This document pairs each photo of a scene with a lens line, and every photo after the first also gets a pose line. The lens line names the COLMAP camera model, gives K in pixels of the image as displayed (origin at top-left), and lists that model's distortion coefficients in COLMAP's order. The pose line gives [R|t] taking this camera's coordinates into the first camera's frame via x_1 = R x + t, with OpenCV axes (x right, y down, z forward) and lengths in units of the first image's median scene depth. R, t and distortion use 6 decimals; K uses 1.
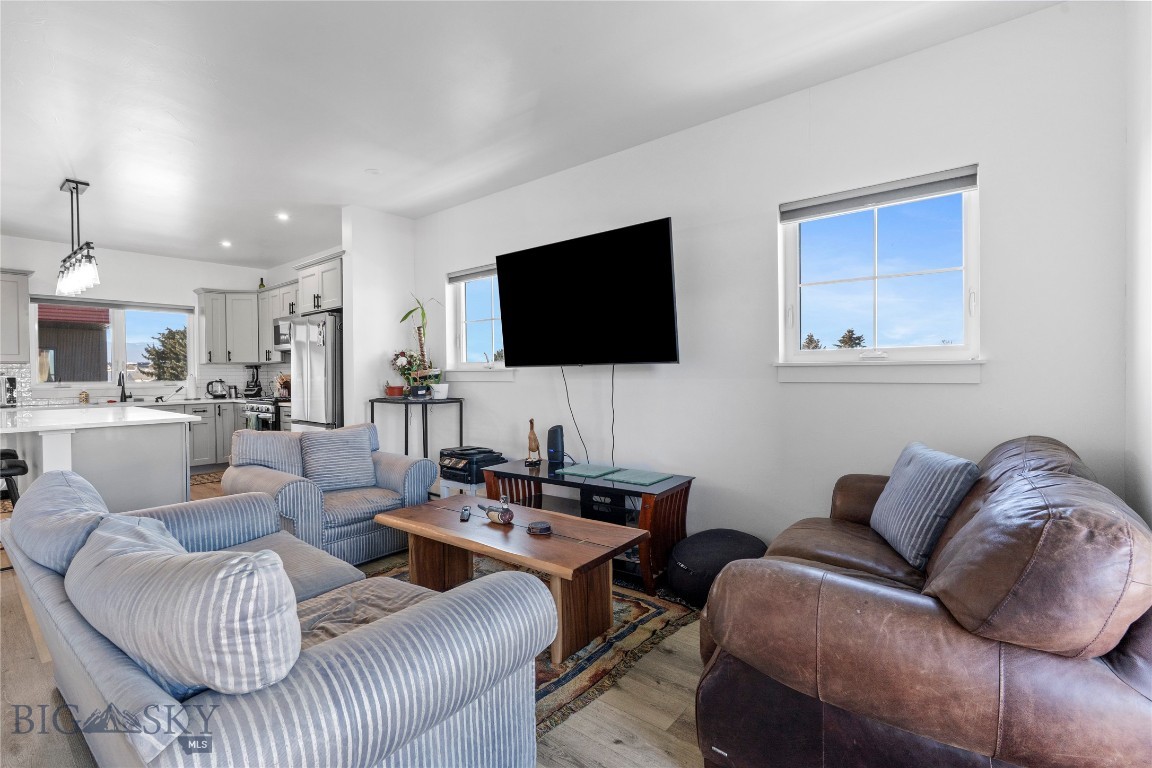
lens RADIAL K [[521.6, 0, 580.8], [0, 521.6, 379.6], [0, 0, 1]] dist [-0.009821, 0.003673]
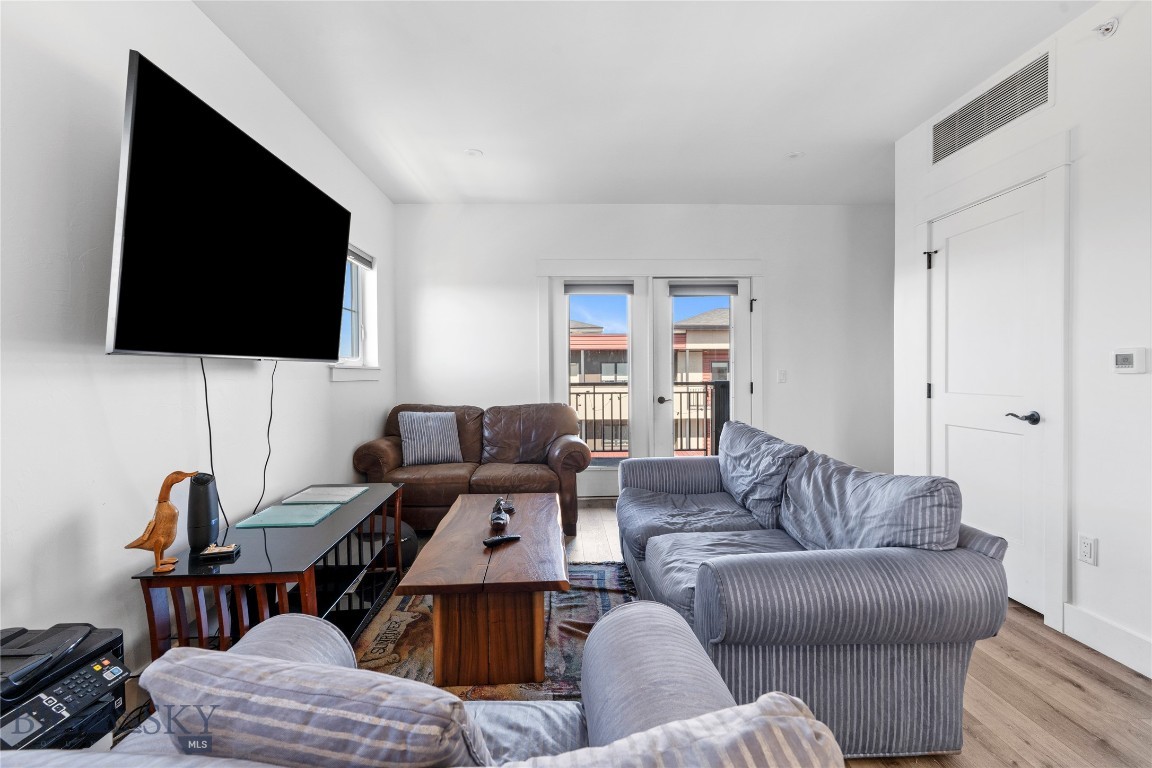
lens RADIAL K [[521.6, 0, 578.9], [0, 521.6, 382.8], [0, 0, 1]] dist [-0.009821, 0.003673]
pose [[-0.654827, -0.001752, 0.755776, -0.547126], [0.021547, 0.999548, 0.020986, -0.002639], [-0.755471, 0.030027, -0.654493, 0.854212]]
